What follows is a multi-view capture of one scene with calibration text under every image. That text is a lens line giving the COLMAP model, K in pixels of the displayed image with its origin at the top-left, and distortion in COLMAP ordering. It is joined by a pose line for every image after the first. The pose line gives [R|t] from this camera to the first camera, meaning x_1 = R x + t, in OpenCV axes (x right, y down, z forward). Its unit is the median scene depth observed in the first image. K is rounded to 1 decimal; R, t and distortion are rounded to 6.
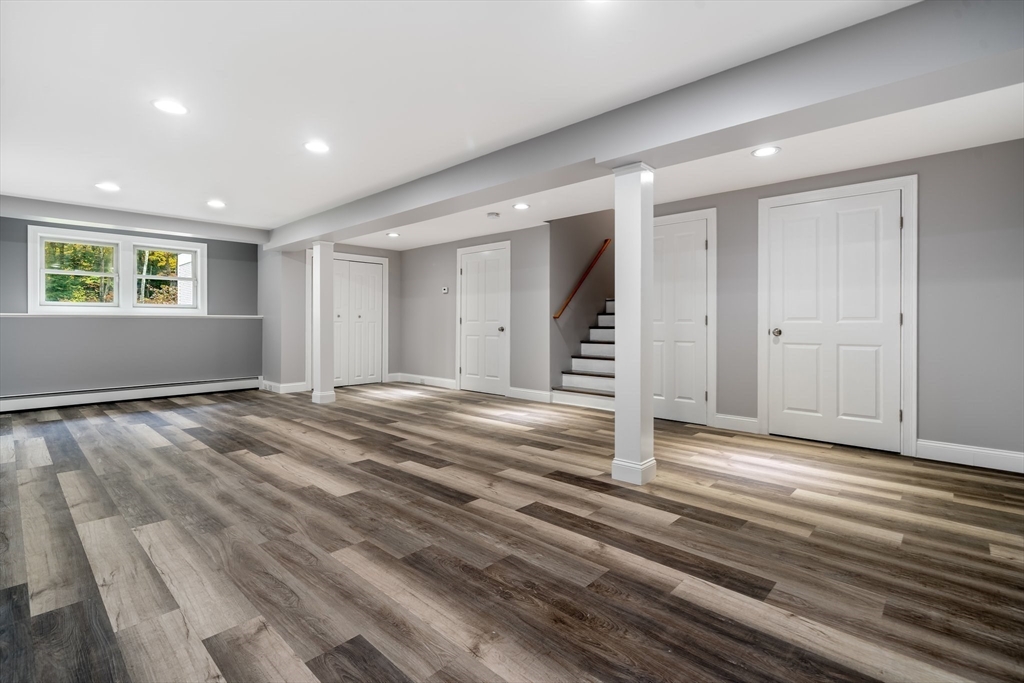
lens RADIAL K [[473.3, 0, 510.0], [0, 473.3, 334.2], [0, 0, 1]] dist [0.001430, 0.000250]
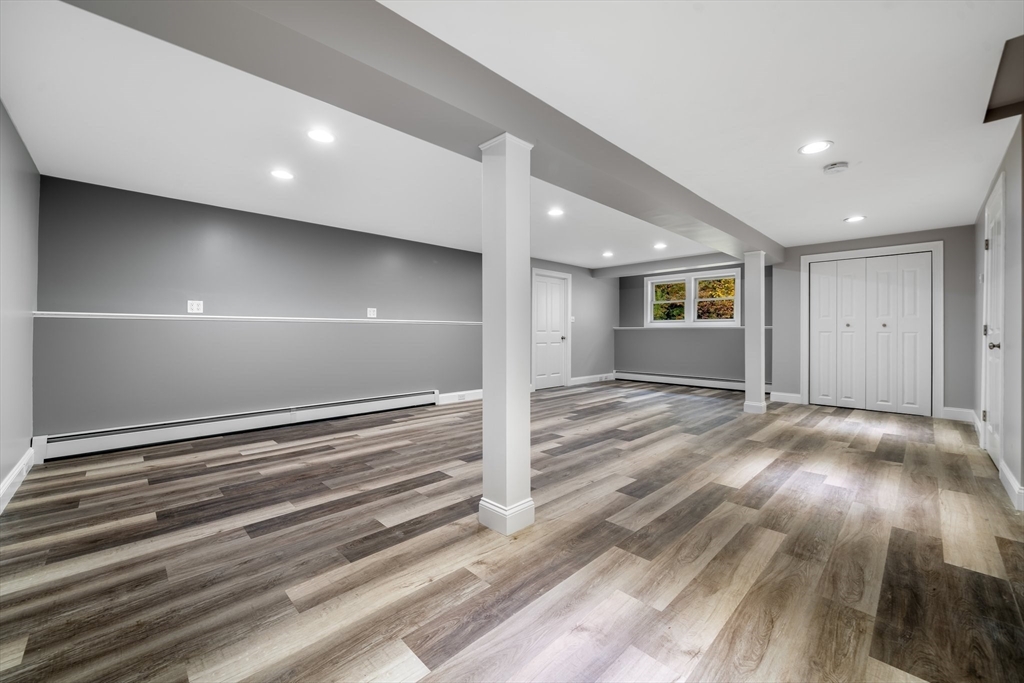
lens RADIAL K [[407.5, 0, 512.0], [0, 407.5, 341.5], [0, 0, 1]] dist [-0.001515, -0.000144]
pose [[-0.042839, 0.022043, -0.998839, 1.380104], [-0.024355, 0.999436, 0.023101, -0.035683], [0.998785, 0.025316, -0.042278, 1.486573]]
